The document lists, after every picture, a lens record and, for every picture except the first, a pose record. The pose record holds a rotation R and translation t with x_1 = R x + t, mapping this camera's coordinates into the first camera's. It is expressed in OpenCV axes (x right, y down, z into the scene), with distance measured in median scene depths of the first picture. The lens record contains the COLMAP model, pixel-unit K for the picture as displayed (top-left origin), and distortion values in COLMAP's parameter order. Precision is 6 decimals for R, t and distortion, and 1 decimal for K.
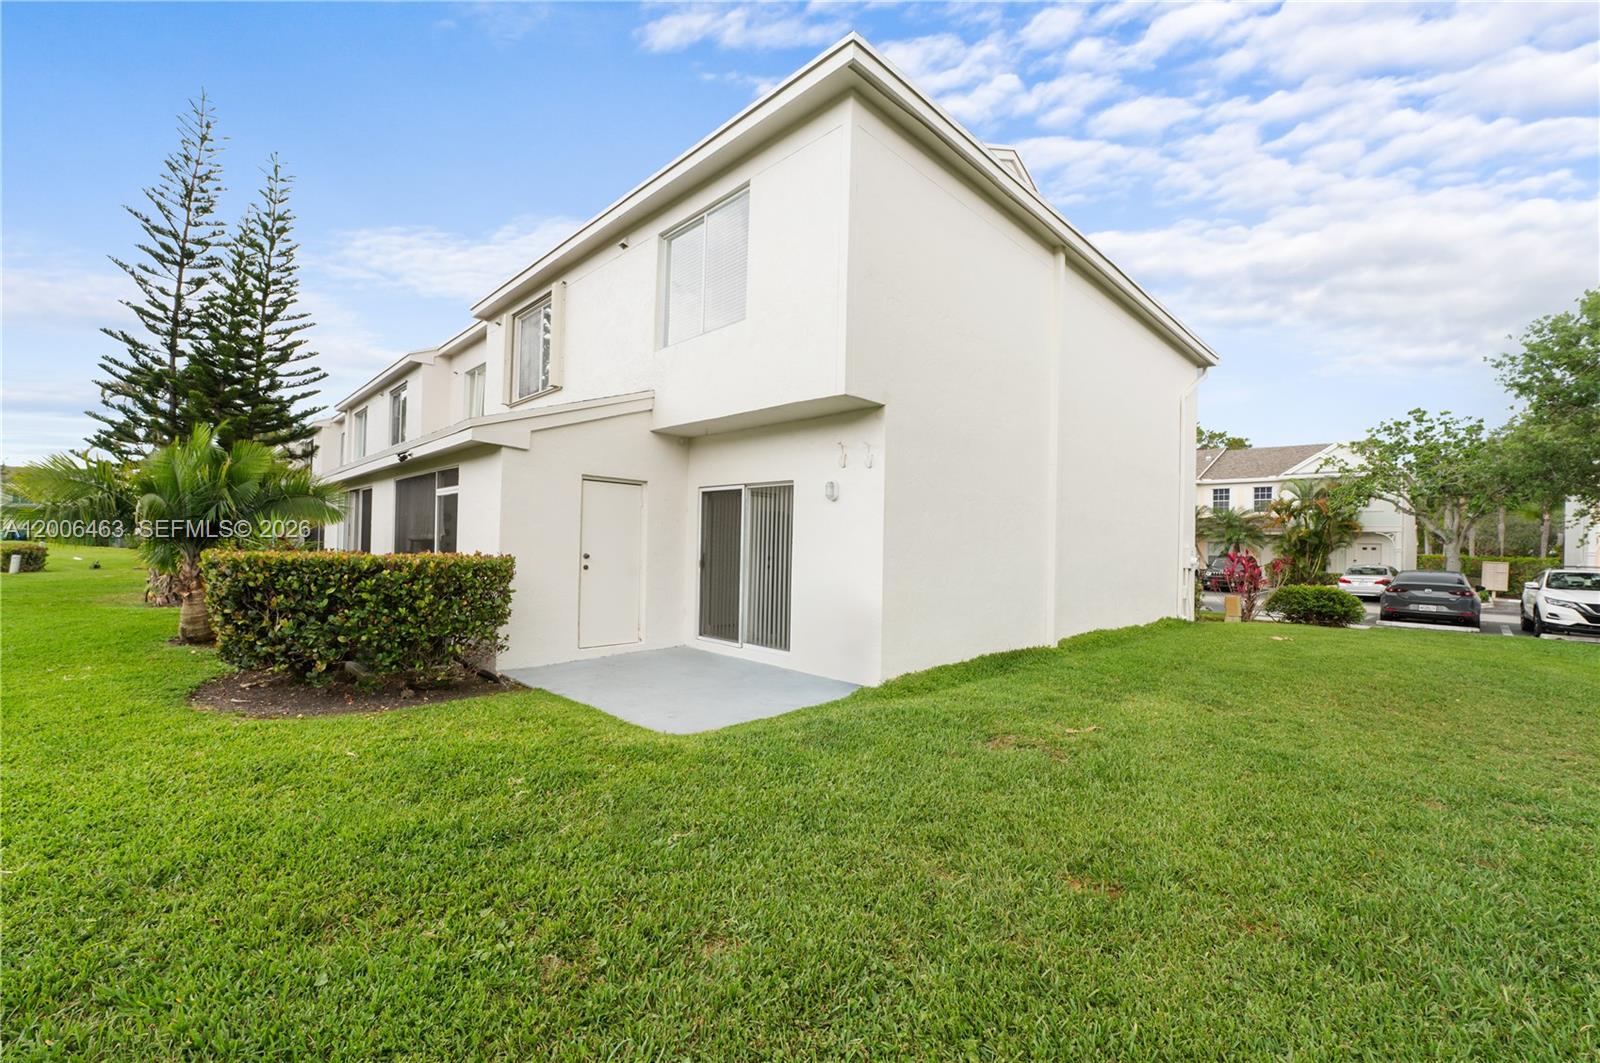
lens RADIAL K [[656.0, 0, 810.0], [0, 656.0, 536.5], [0, 0, 1]] dist [-0.007752, 0.000126]
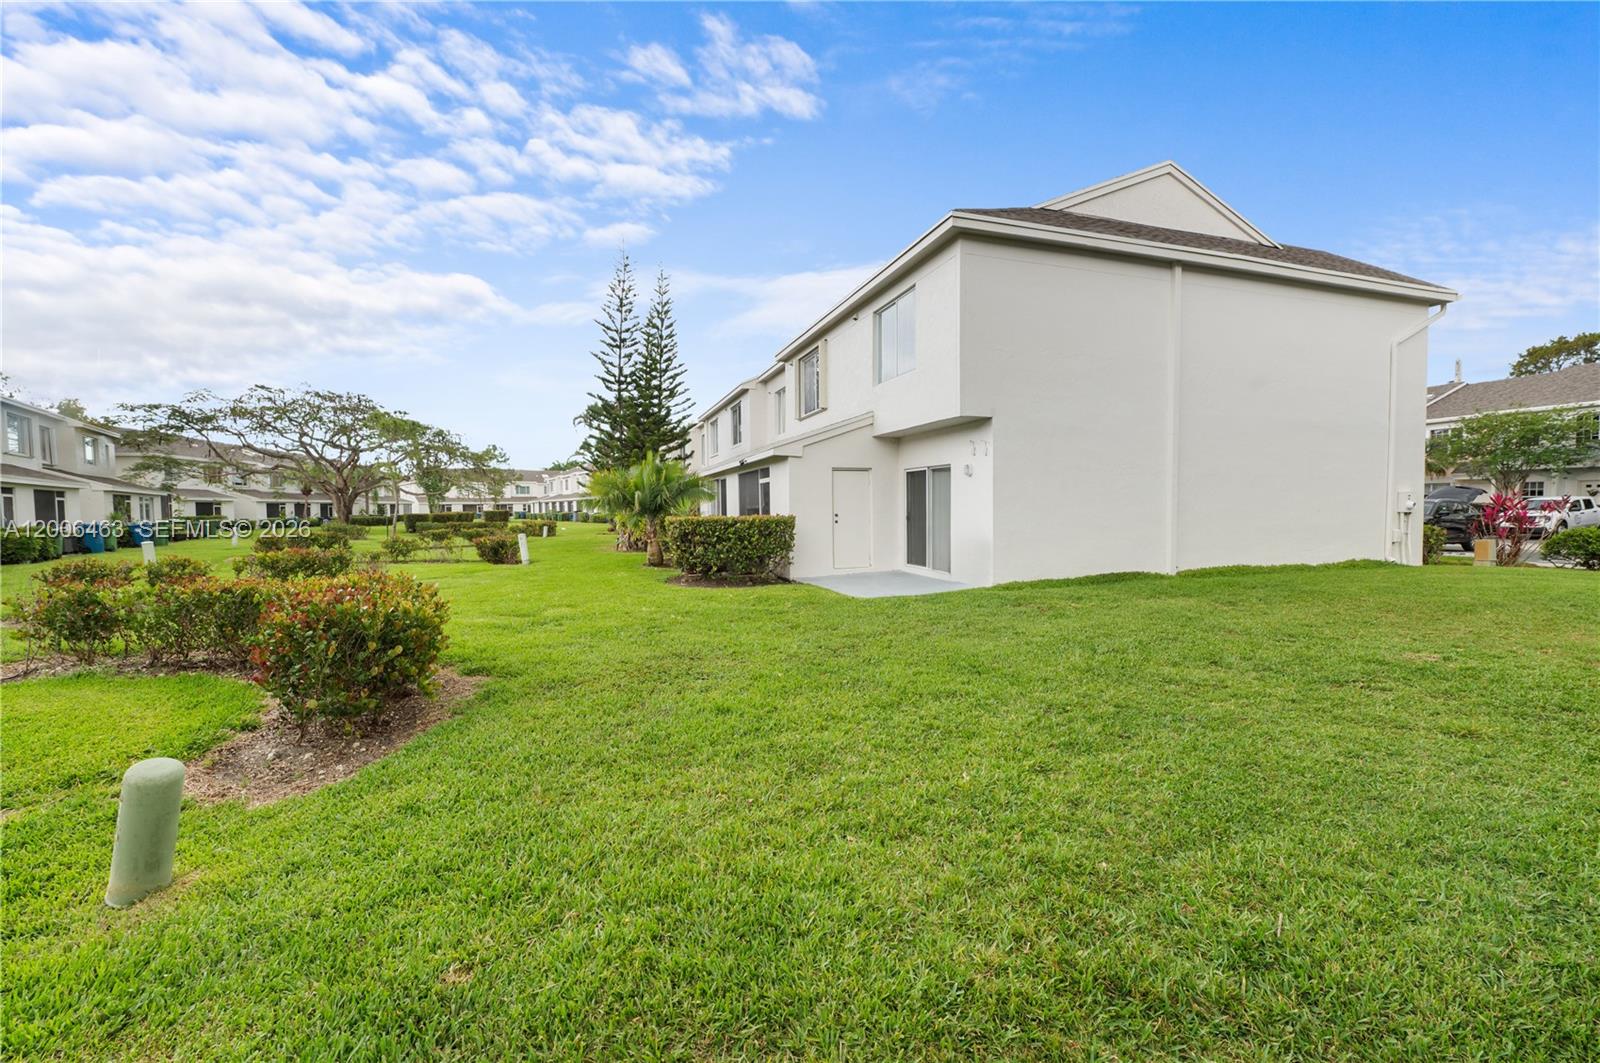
lens RADIAL K [[656.0, 0, 796.8], [0, 656.0, 531.7], [0, 0, 1]] dist [-0.007752, 0.000126]
pose [[0.889575, -0.017059, -0.456470, 0.250702], [0.040111, 0.998359, 0.040859, -0.000666], [0.455024, -0.054656, 0.888800, -0.411874]]
